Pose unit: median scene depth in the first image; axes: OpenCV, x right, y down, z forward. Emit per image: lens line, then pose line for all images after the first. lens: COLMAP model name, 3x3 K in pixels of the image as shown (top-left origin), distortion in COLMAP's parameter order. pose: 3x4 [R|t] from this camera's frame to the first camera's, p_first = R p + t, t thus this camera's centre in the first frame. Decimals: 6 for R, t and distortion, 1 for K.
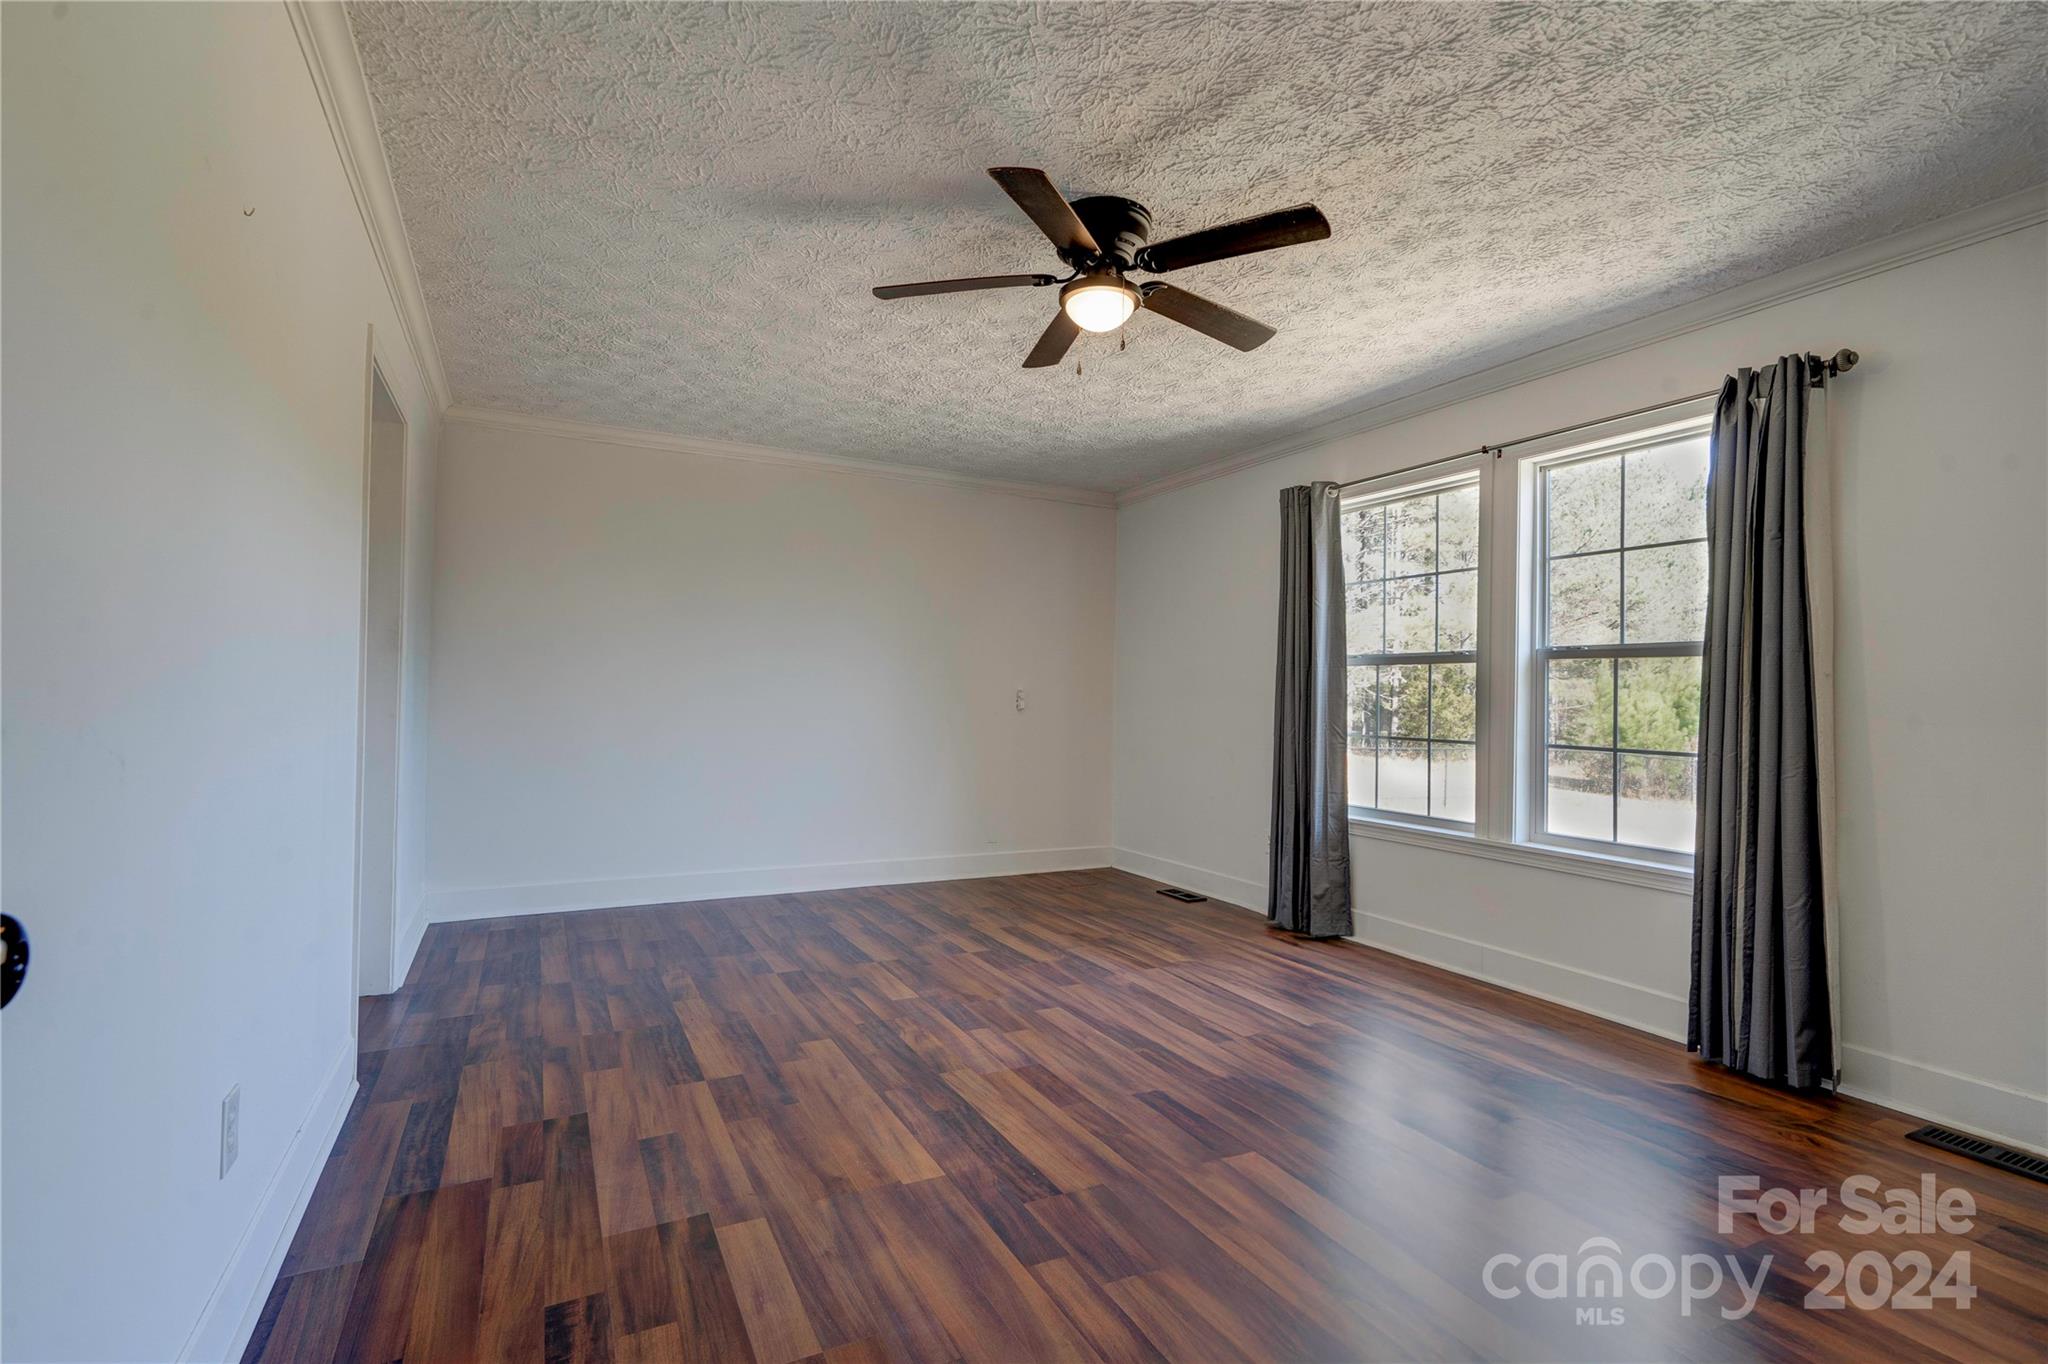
lens RADIAL K [[946.7, 0, 1011.5], [0, 946.7, 687.3], [0, 0, 1]] dist [0.003070, 0.005113]
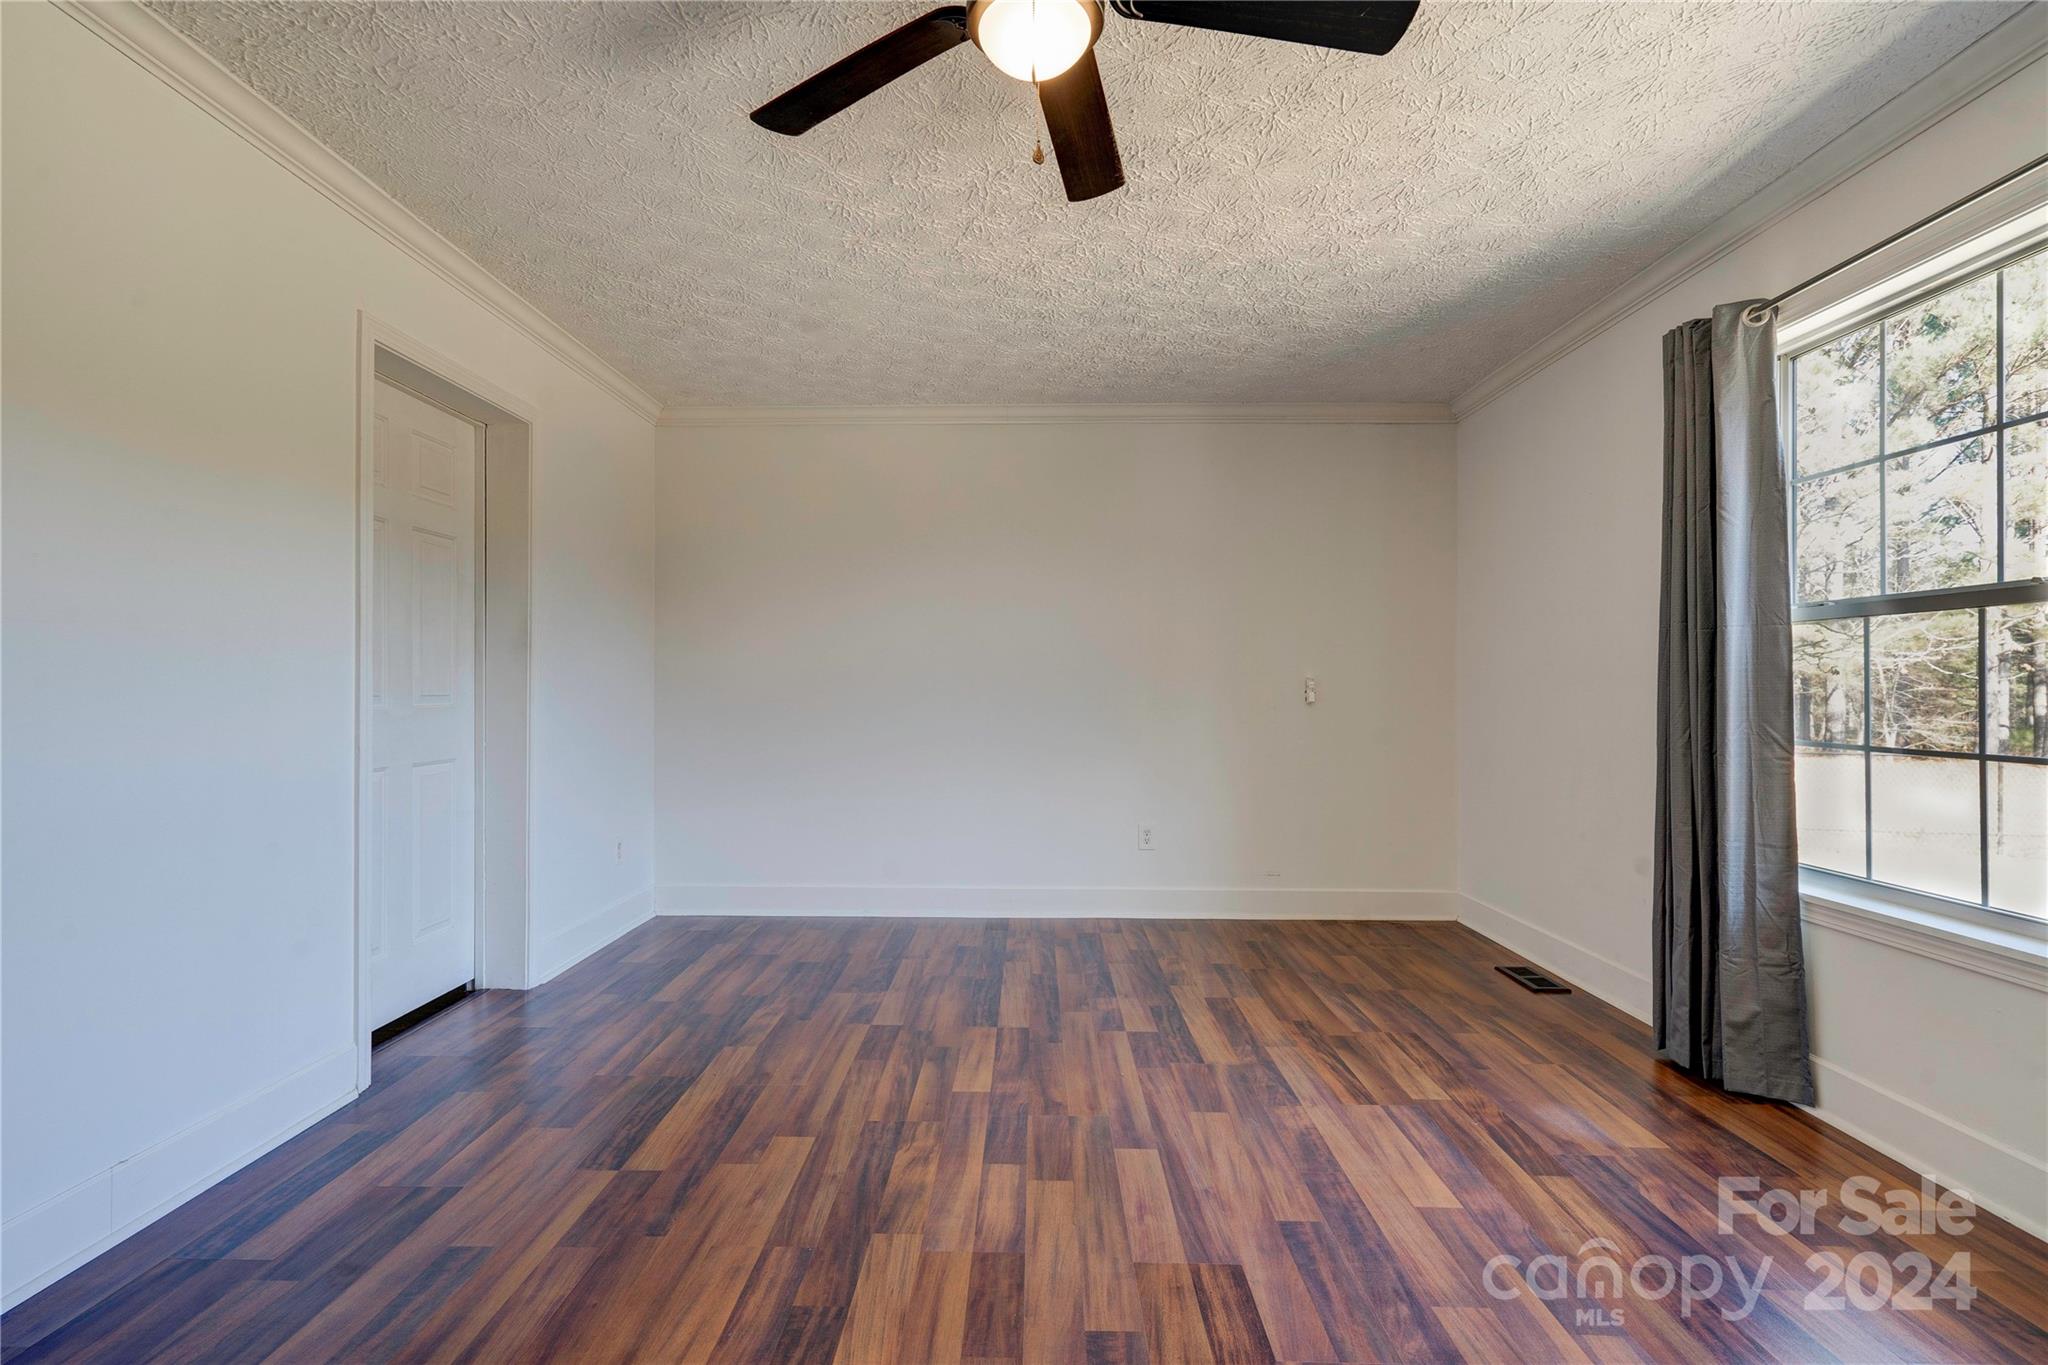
lens RADIAL K [[946.7, 0, 1015.9], [0, 946.7, 687.0], [0, 0, 1]] dist [0.003070, 0.005113]
pose [[0.875432, -0.016045, -0.483075, 0.238937], [0.017890, 0.999840, -0.000789, 0.008803], [0.483010, -0.007952, 0.875579, 0.304046]]
